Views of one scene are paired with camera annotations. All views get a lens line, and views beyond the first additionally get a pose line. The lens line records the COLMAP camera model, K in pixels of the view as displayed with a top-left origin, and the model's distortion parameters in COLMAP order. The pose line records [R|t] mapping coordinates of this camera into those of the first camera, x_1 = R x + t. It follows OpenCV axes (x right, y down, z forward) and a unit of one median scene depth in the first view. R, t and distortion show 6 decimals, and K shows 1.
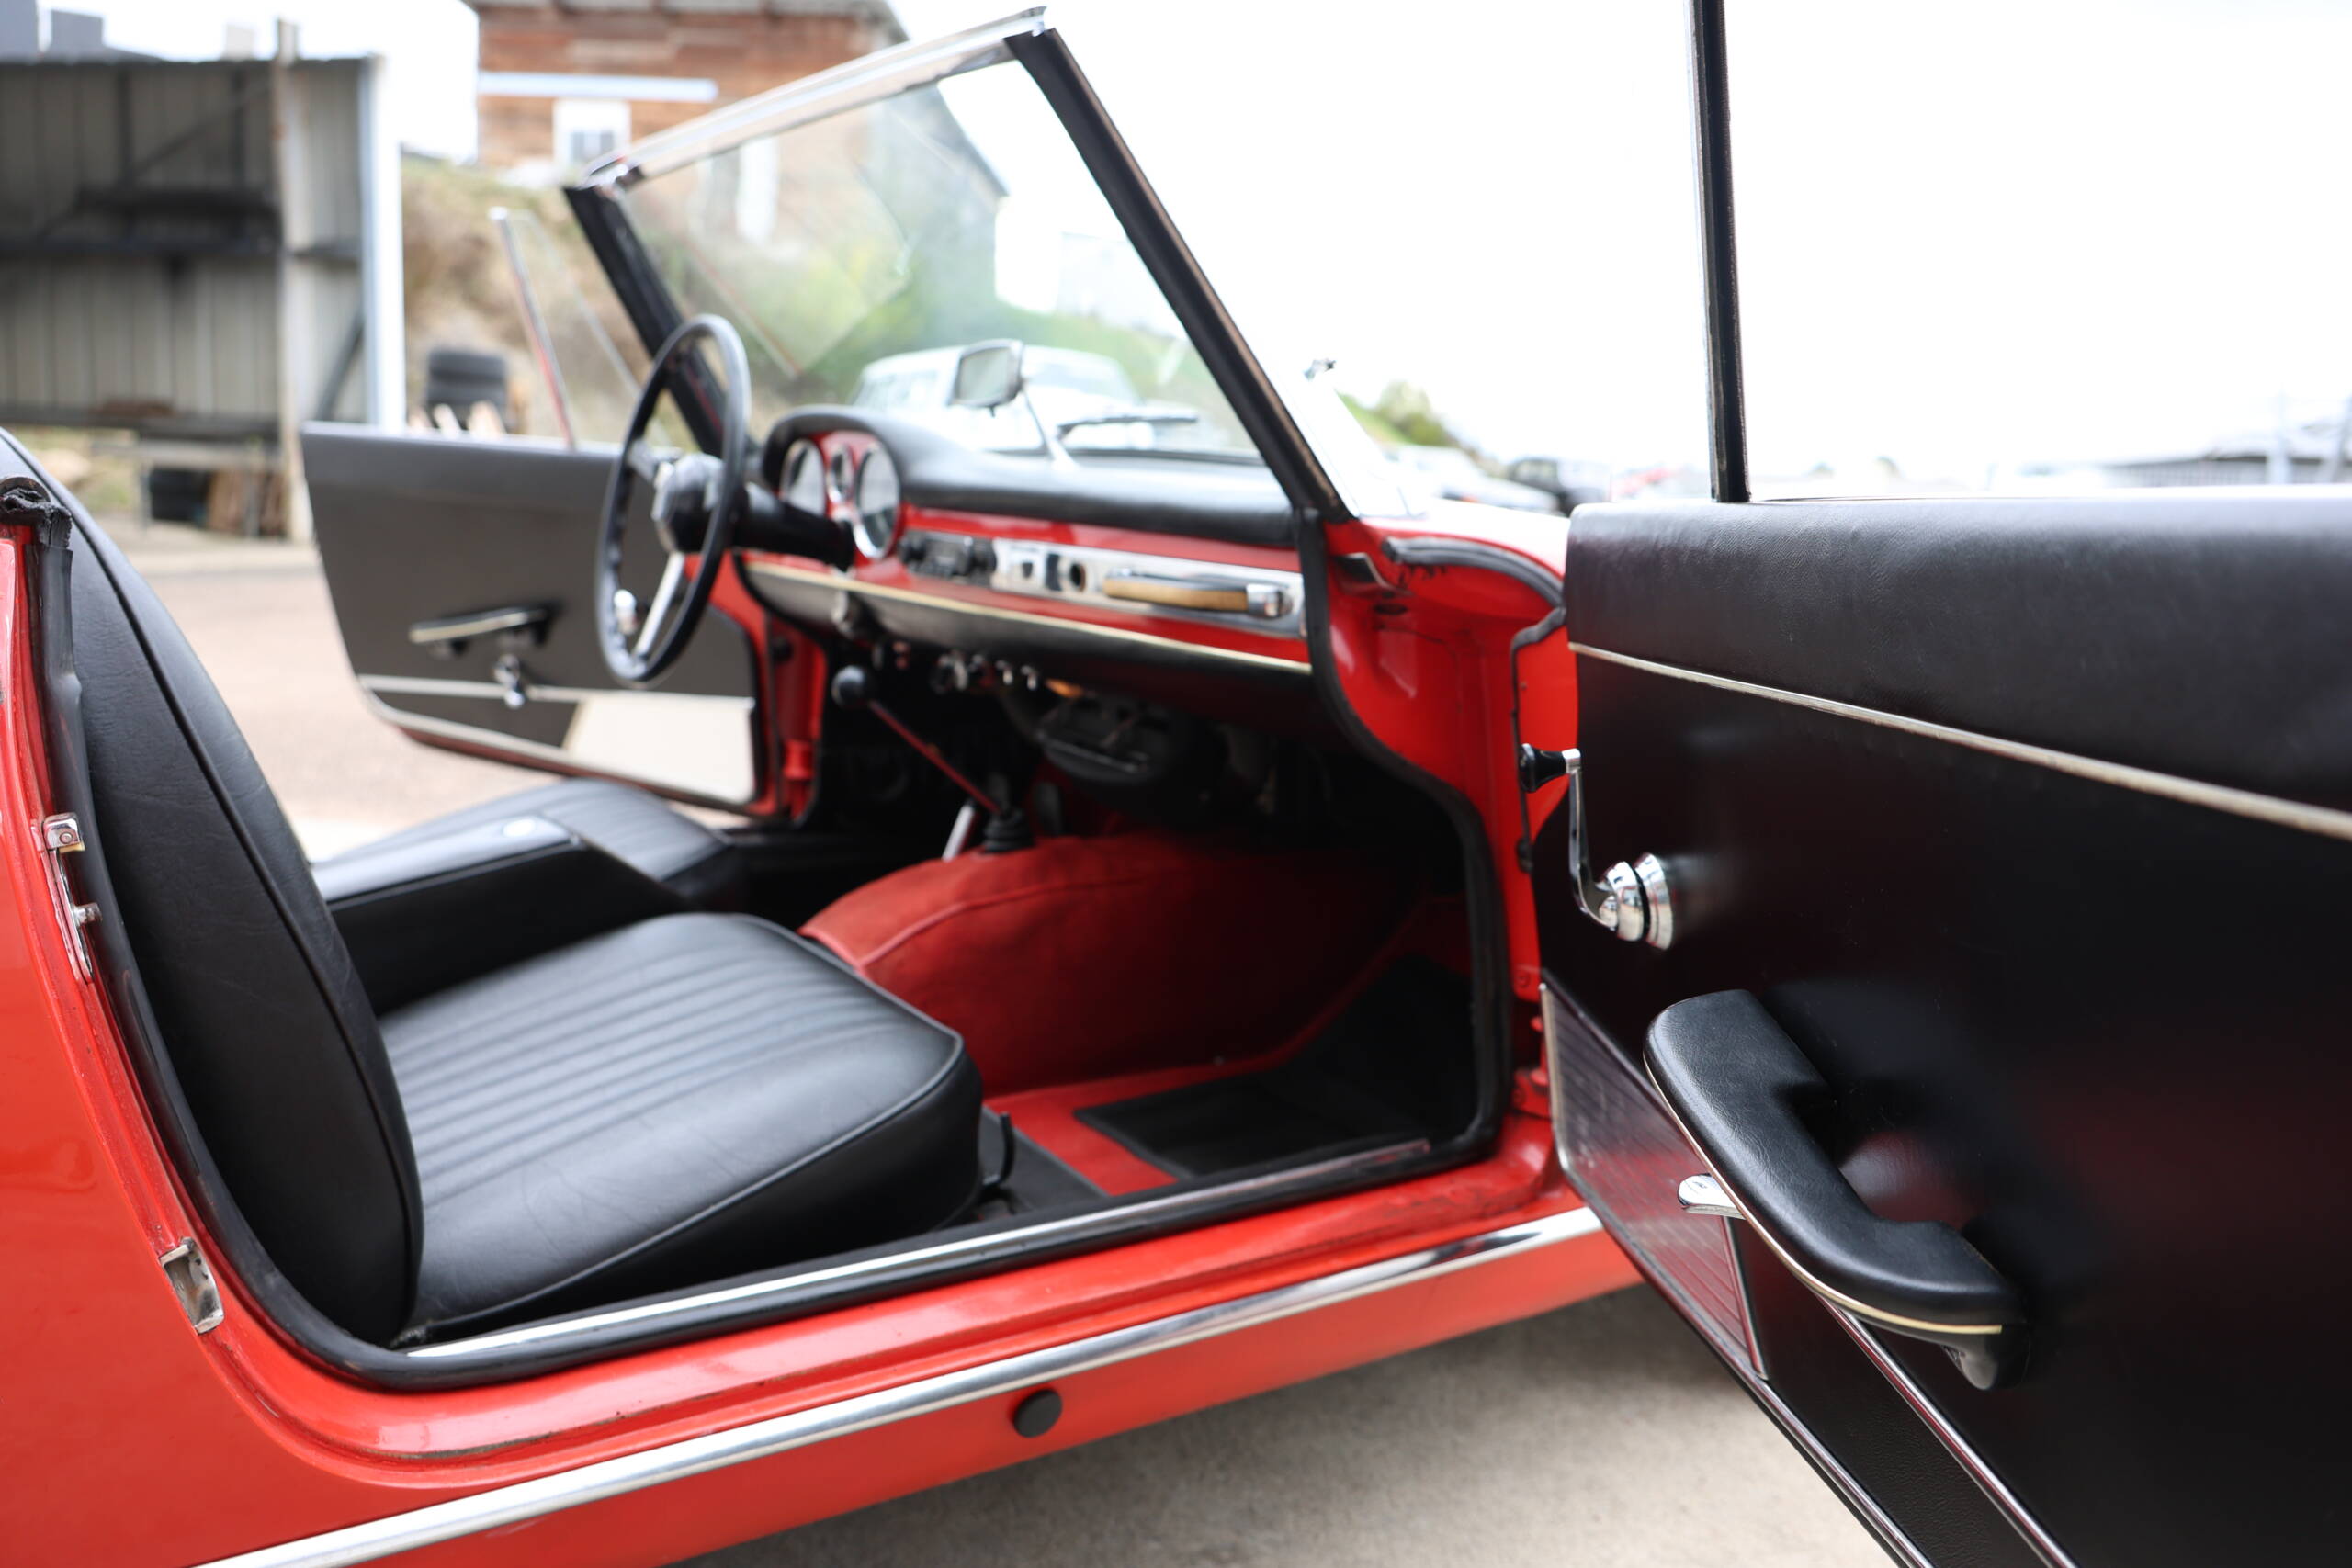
lens RADIAL K [[1858.6, 0, 1176.3], [0, 1858.6, 752.5], [0, 0, 1]] dist [0.009911, 0.014435]
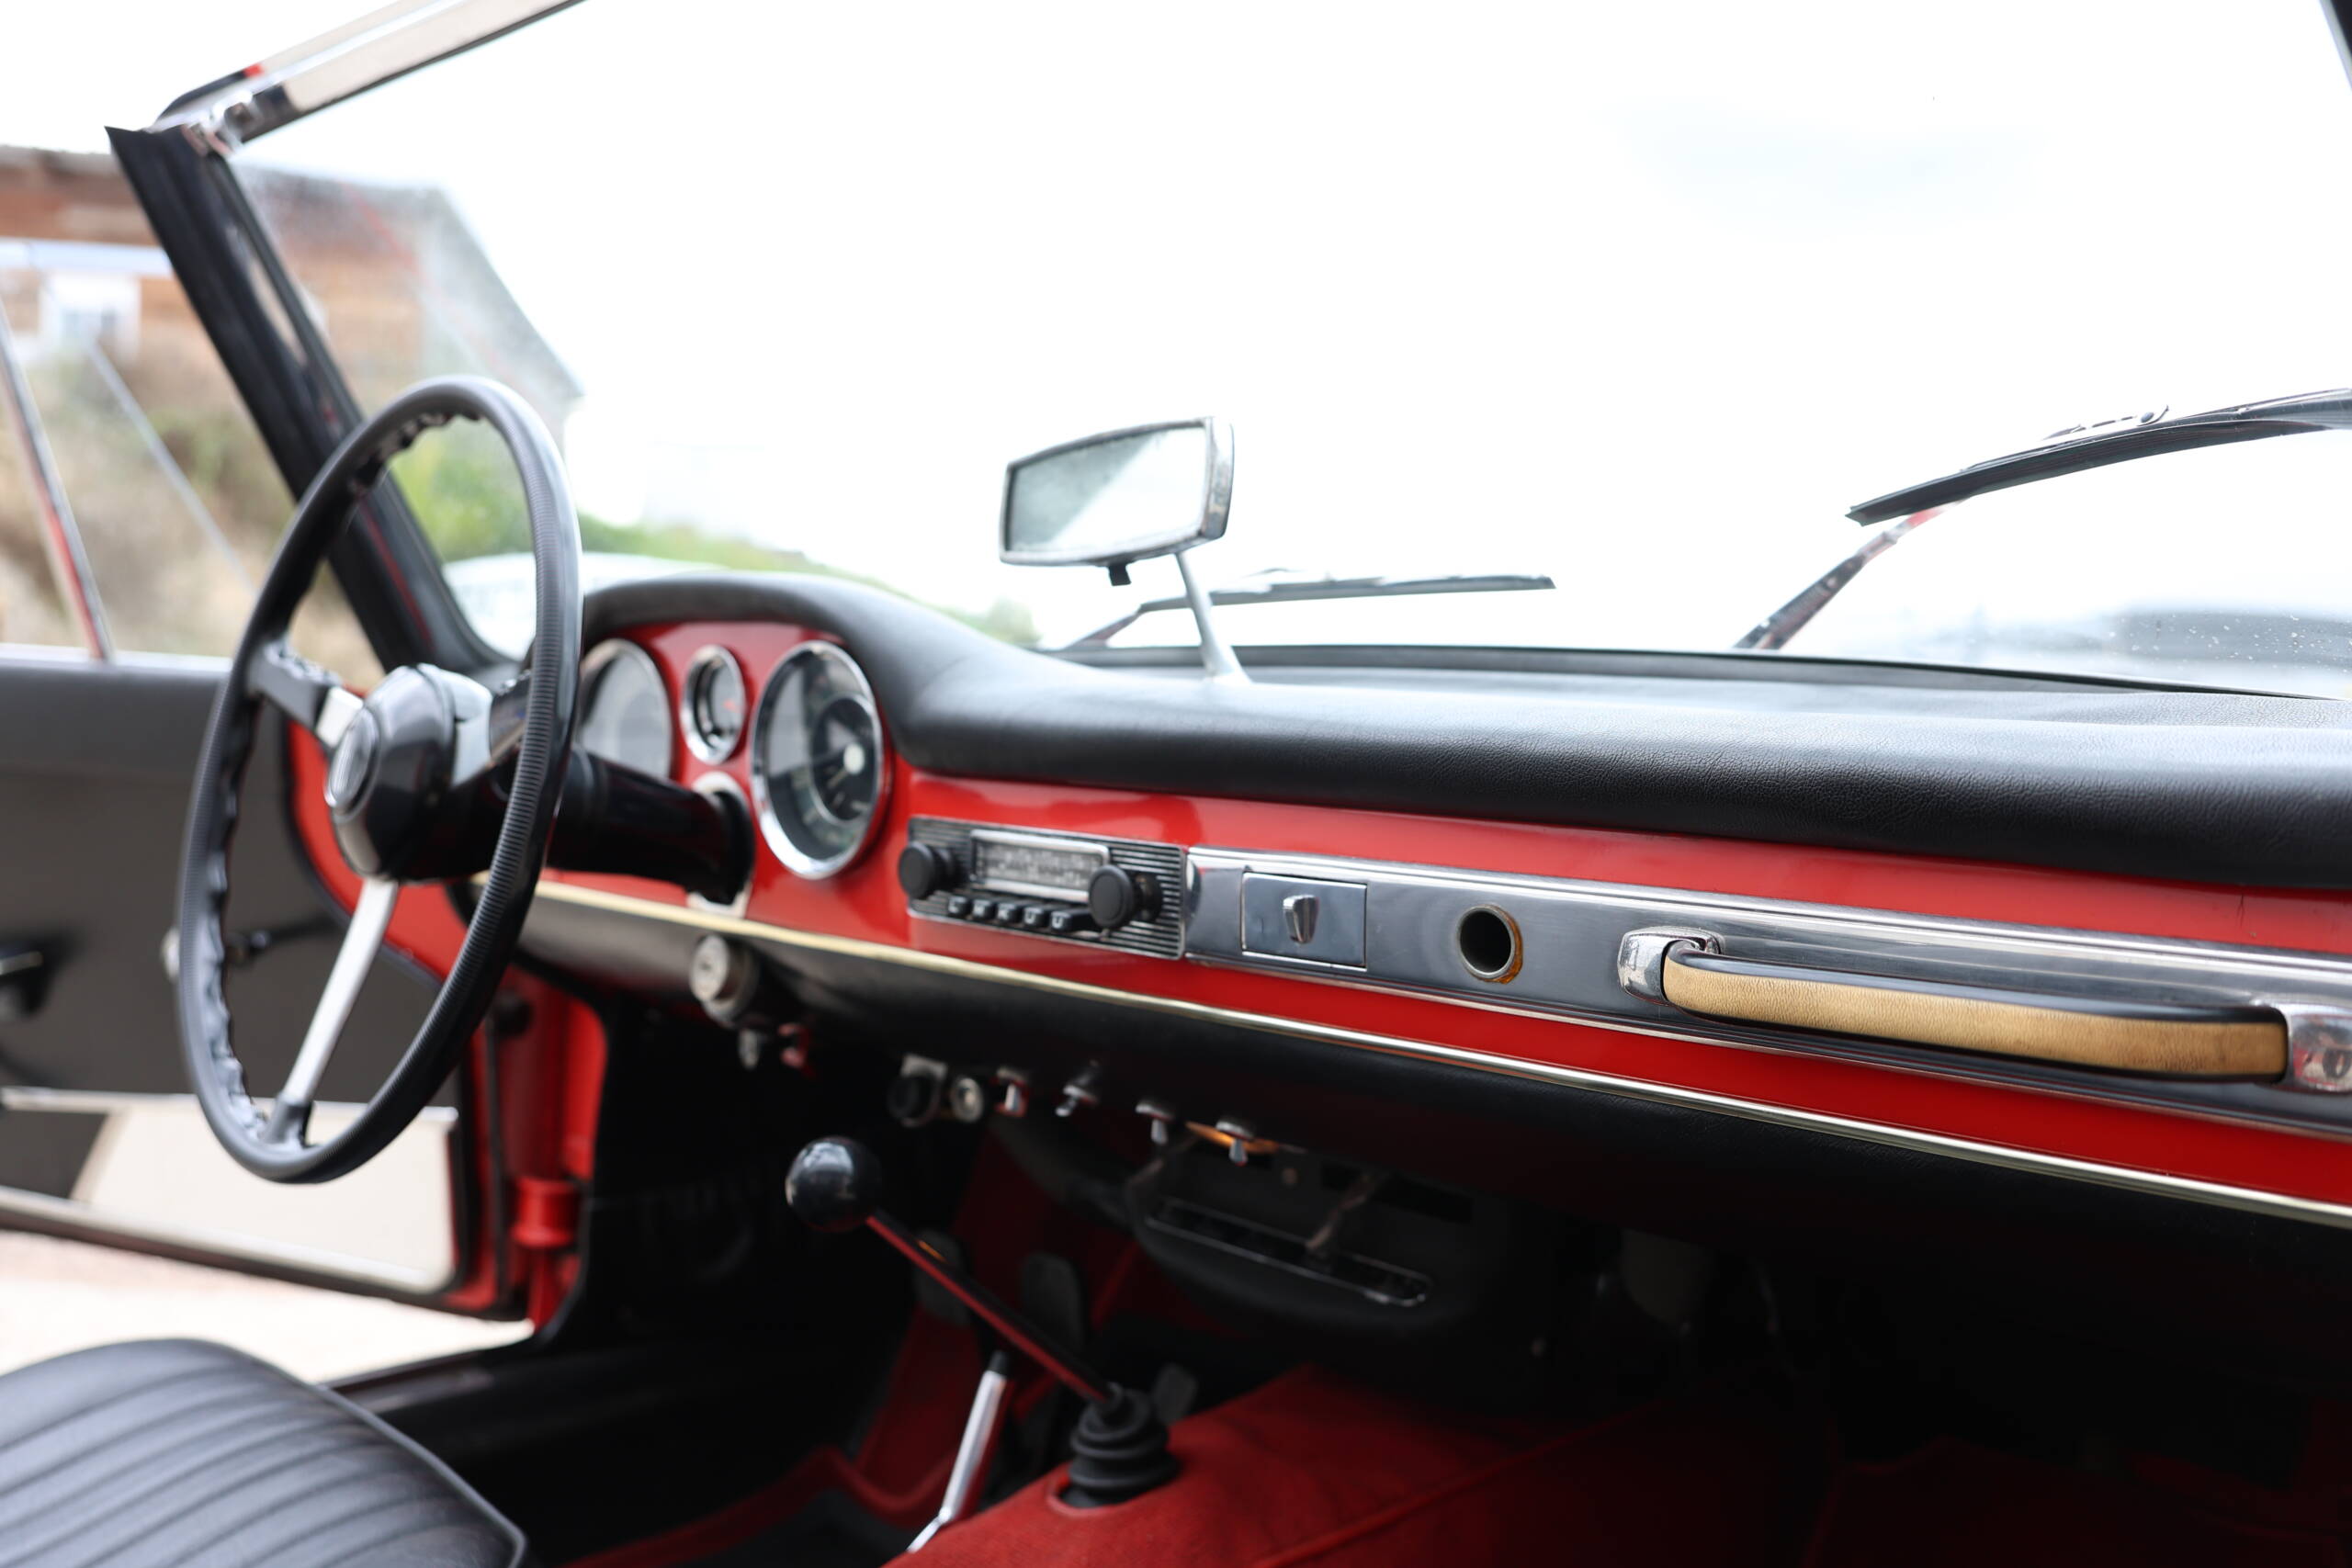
lens RADIAL K [[1963.2, 0, 1176.0], [0, 1963.2, 784.0], [0, 0, 1]] dist [0.013833, 0.012854]
pose [[0.978952, -0.022206, 0.202878, -0.165147], [0.043095, 0.994141, -0.099133, -0.070404], [-0.199488, 0.105790, 0.974173, 0.460374]]
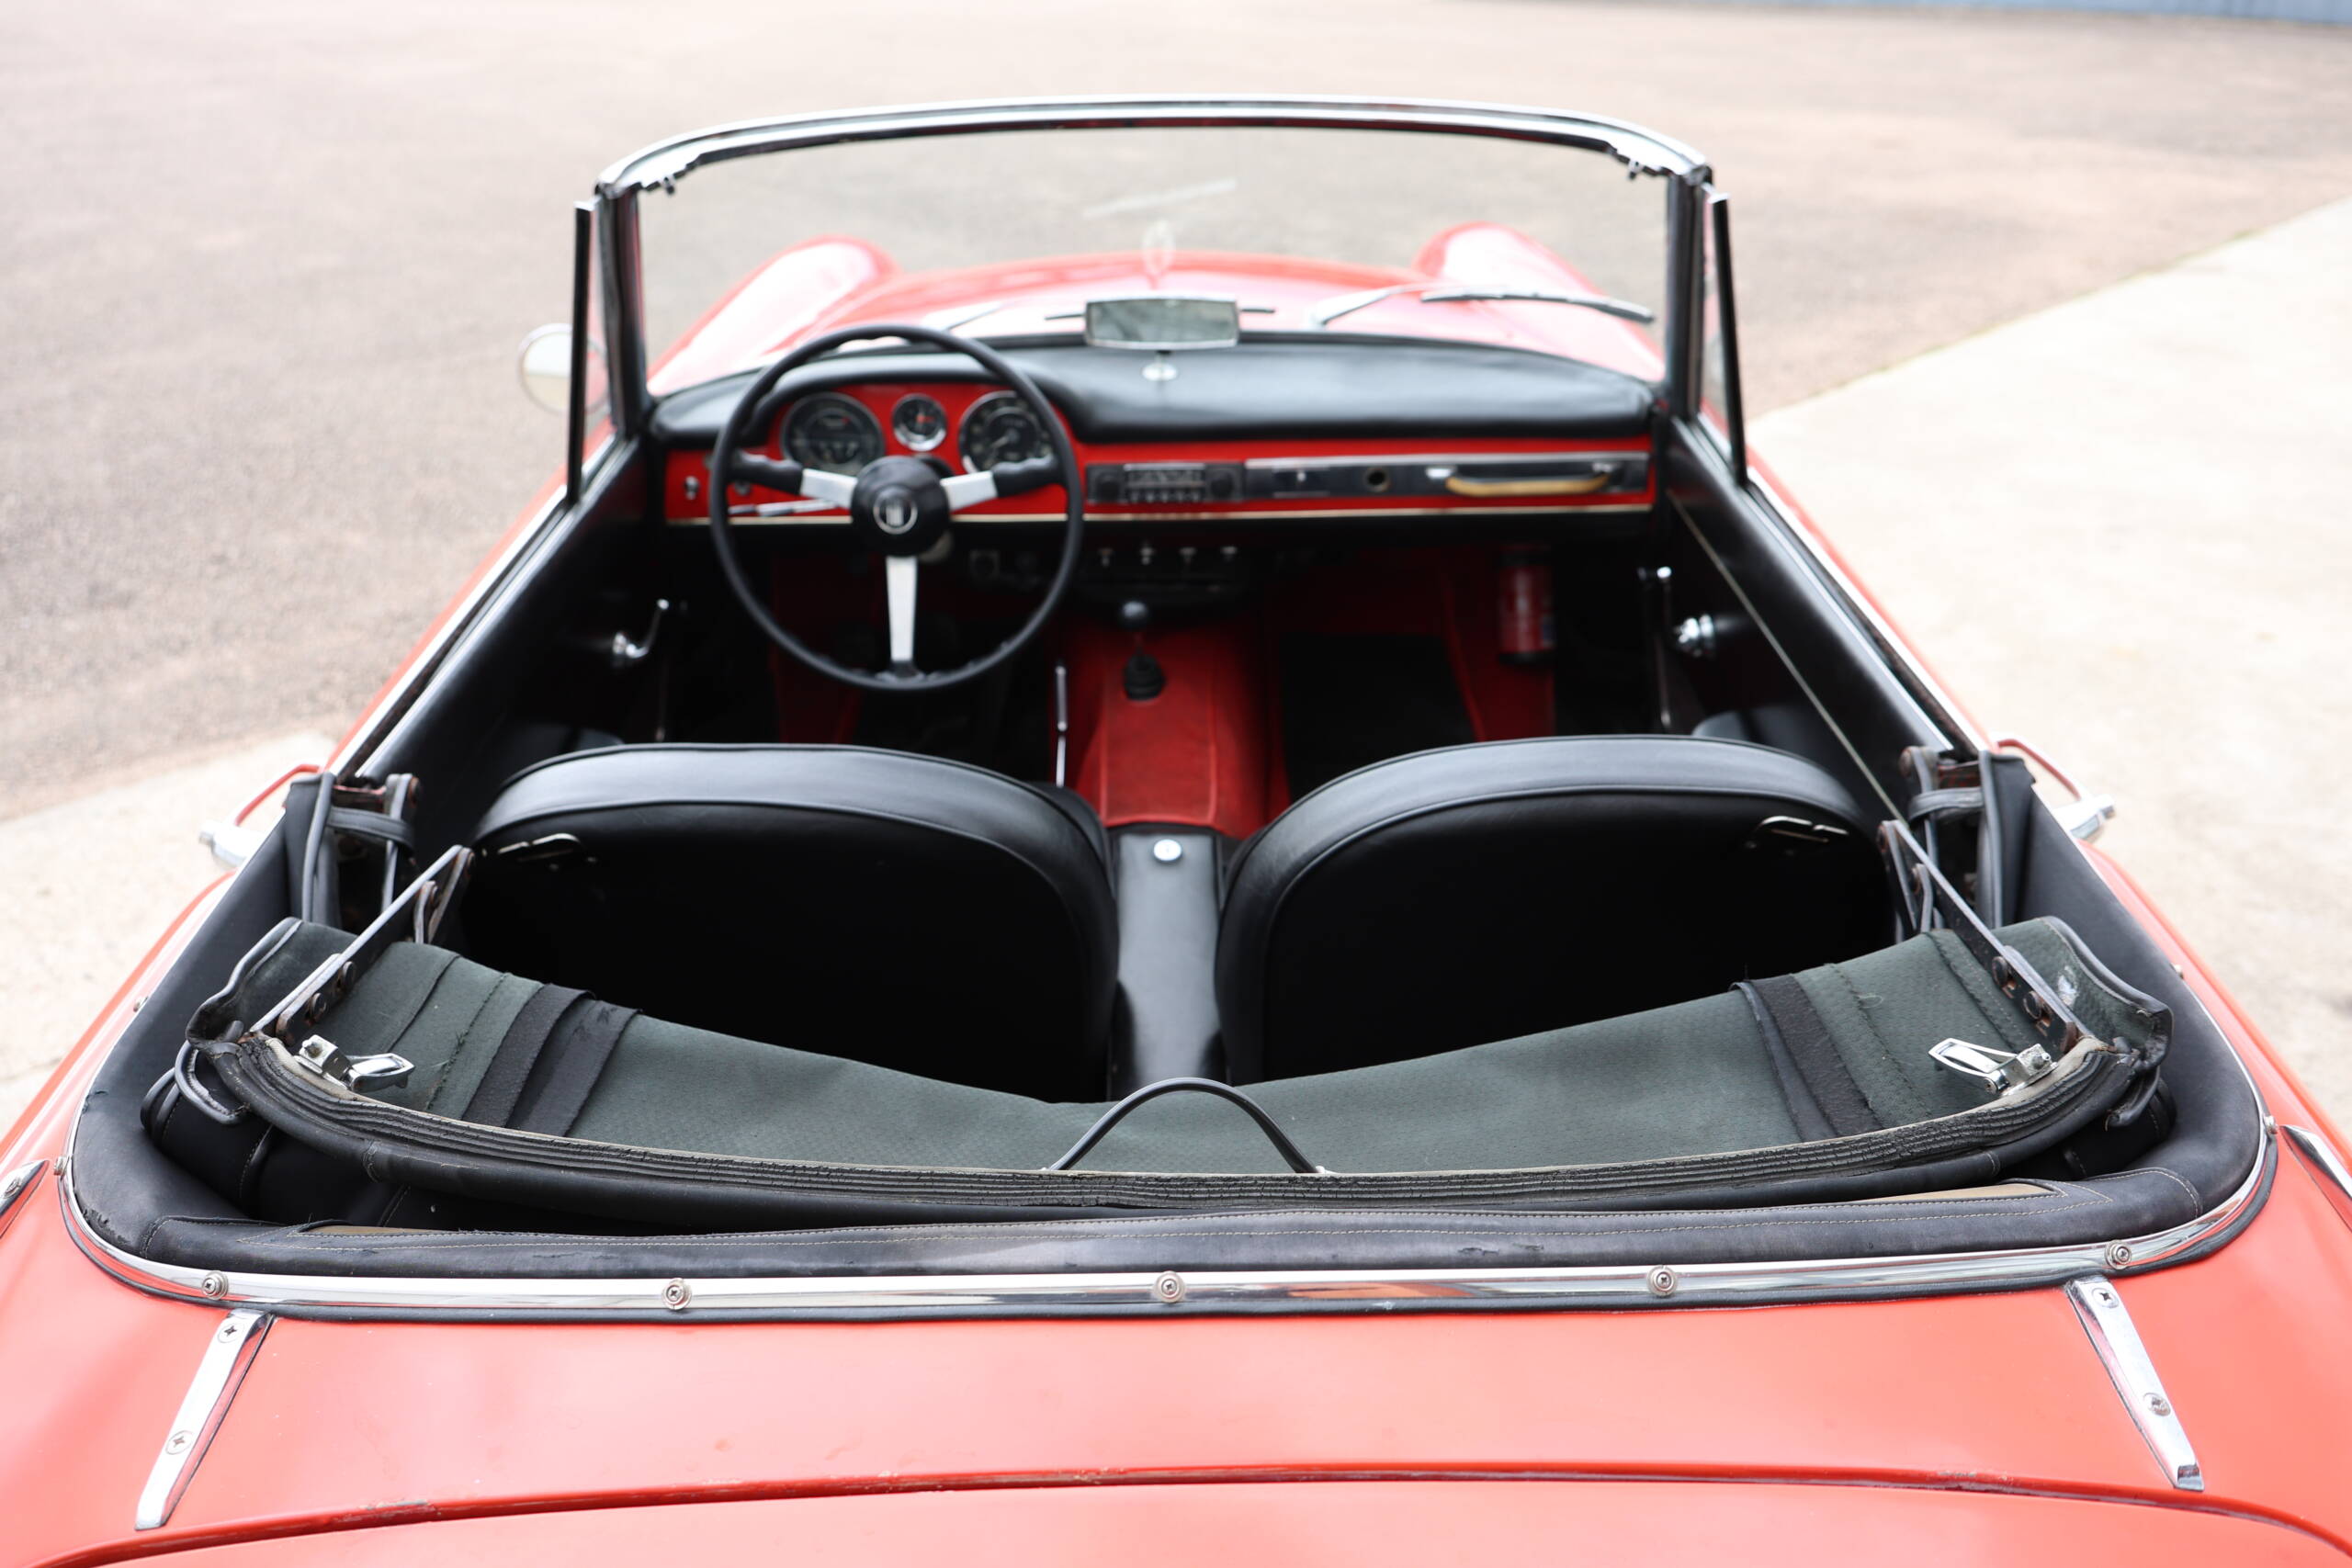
lens RADIAL K [[1858.6, 0, 1176.3], [0, 1858.6, 752.5], [0, 0, 1]] dist [0.009911, 0.014435]
pose [[0.547757, -0.438210, 0.712695, -0.893194], [0.163163, 0.891452, 0.422719, -0.388990], [-0.820573, -0.115262, 0.559799, 0.289375]]
